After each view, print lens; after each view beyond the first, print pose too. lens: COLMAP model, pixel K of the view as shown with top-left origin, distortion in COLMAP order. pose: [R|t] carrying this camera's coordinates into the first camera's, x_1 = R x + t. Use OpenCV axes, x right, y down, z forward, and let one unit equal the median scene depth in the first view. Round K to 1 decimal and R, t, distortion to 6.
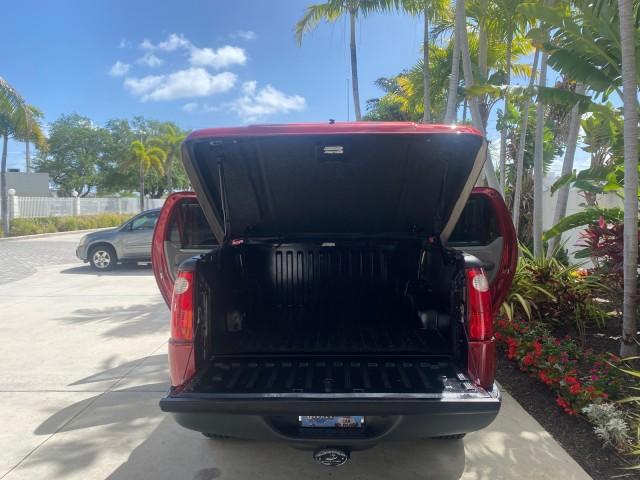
lens RADIAL K [[494.0, 0, 320.7], [0, 494.0, 236.9], [0, 0, 1]] dist [0.010093, -0.008291]
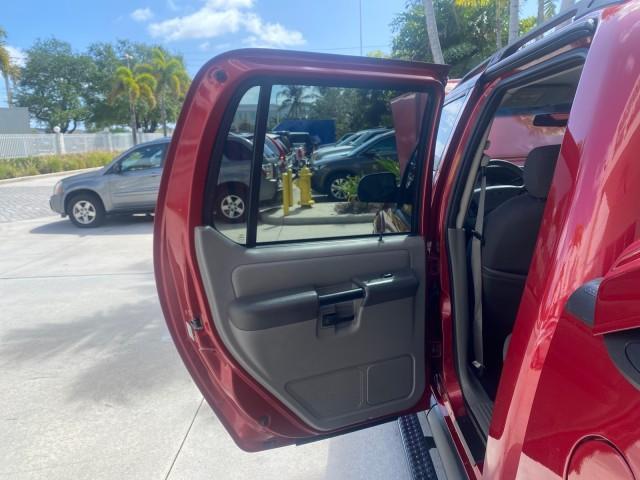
lens RADIAL K [[494.0, 0, 318.9], [0, 494.0, 243.5], [0, 0, 1]] dist [0.010093, -0.008291]
pose [[0.999578, -0.028722, -0.004443, -0.077909], [0.029064, 0.988539, 0.148139, -0.007831], [0.000138, -0.148206, 0.988957, 0.228478]]
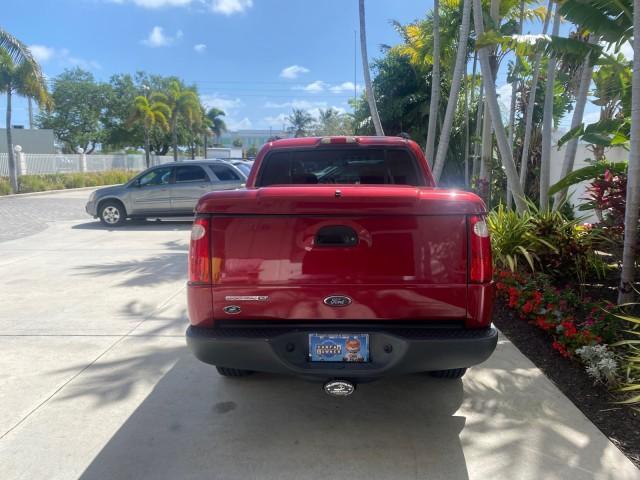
lens RADIAL K [[494.0, 0, 321.2], [0, 494.0, 239.7], [0, 0, 1]] dist [0.010093, -0.008291]
pose [[0.999935, 0.000015, -0.011359, -0.000986], [0.001016, 0.995873, 0.090750, 0.003567], [0.011313, -0.090755, 0.995809, -0.008984]]
